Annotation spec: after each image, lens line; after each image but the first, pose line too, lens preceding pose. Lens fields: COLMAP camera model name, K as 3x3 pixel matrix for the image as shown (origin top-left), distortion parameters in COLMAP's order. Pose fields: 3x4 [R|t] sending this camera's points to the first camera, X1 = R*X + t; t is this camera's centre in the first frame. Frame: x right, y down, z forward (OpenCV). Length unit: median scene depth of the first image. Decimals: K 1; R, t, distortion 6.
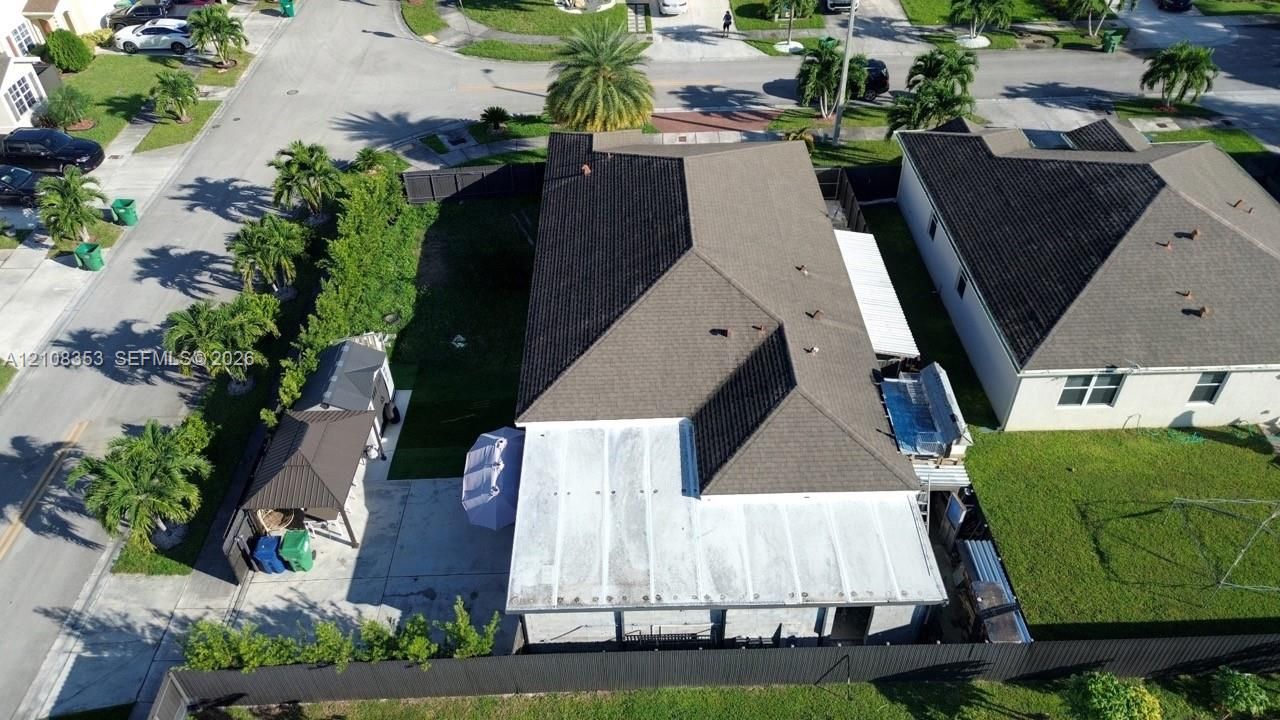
lens RADIAL K [[965.8, 0, 640.0], [0, 965.8, 360.0], [0, 0, 1]] dist [0.005365, 0.001706]
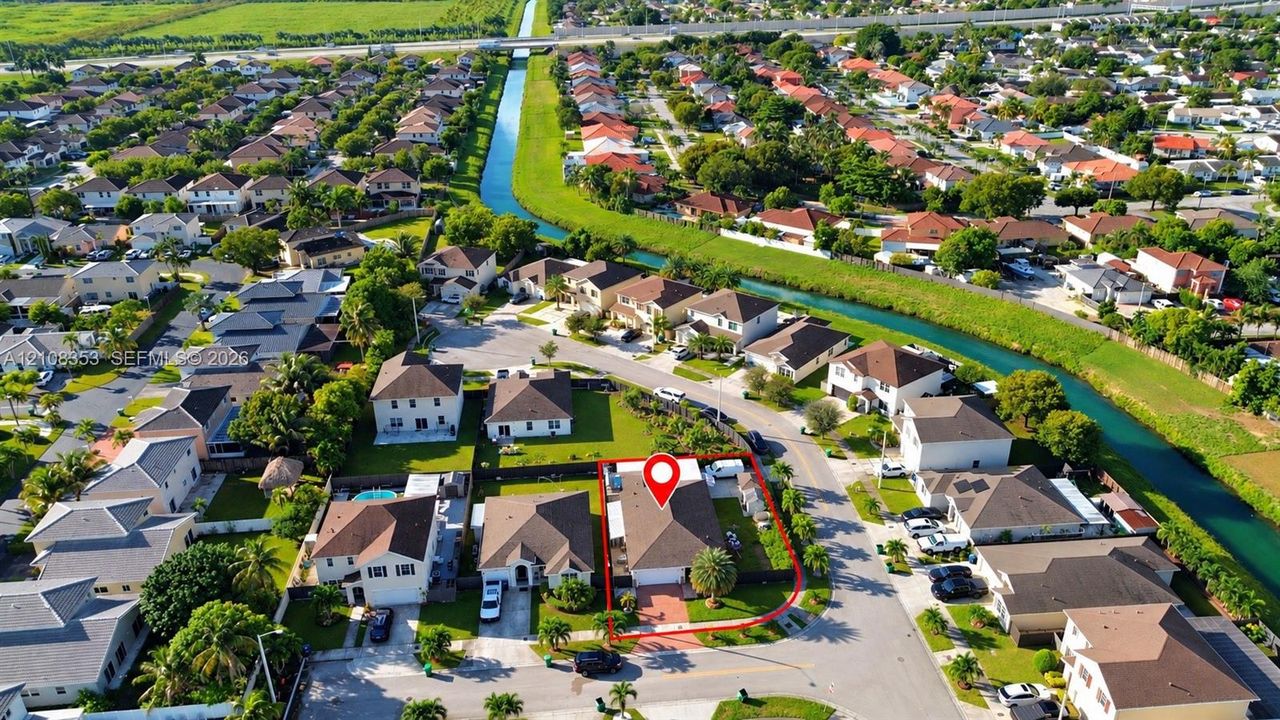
lens RADIAL K [[928.6, 0, 640.0], [0, 928.6, 360.0], [0, 0, 1]] dist [0.157295, 0.000661]
pose [[-0.996626, 0.057301, -0.058761, 0.232235], [-0.026963, 0.447625, 0.893815, -2.399160], [0.077519, 0.892384, -0.444570, 1.435023]]
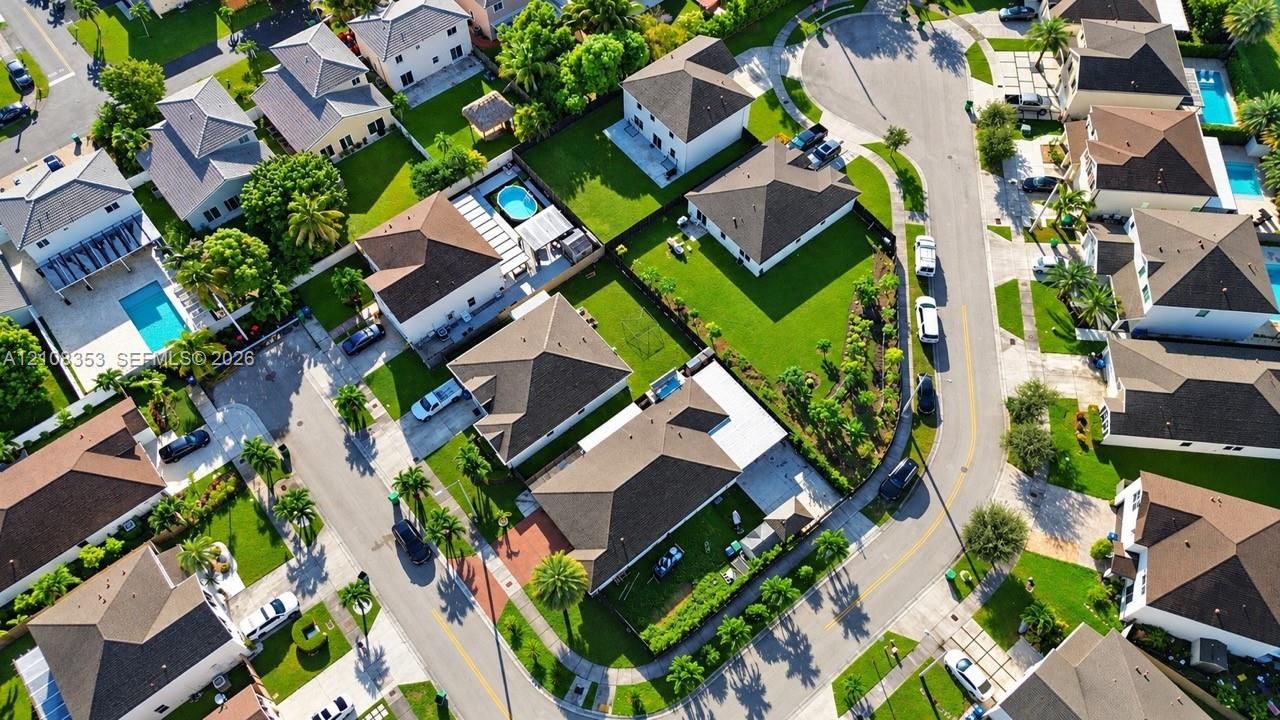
lens RADIAL K [[928.6, 0, 640.0], [0, 928.6, 360.0], [0, 0, 1]] dist [0.157295, 0.000661]
pose [[-0.623447, -0.664648, 0.411773, -0.587273], [0.493180, 0.074370, 0.866743, -1.752950], [-0.606702, 0.743446, 0.281425, 0.023587]]
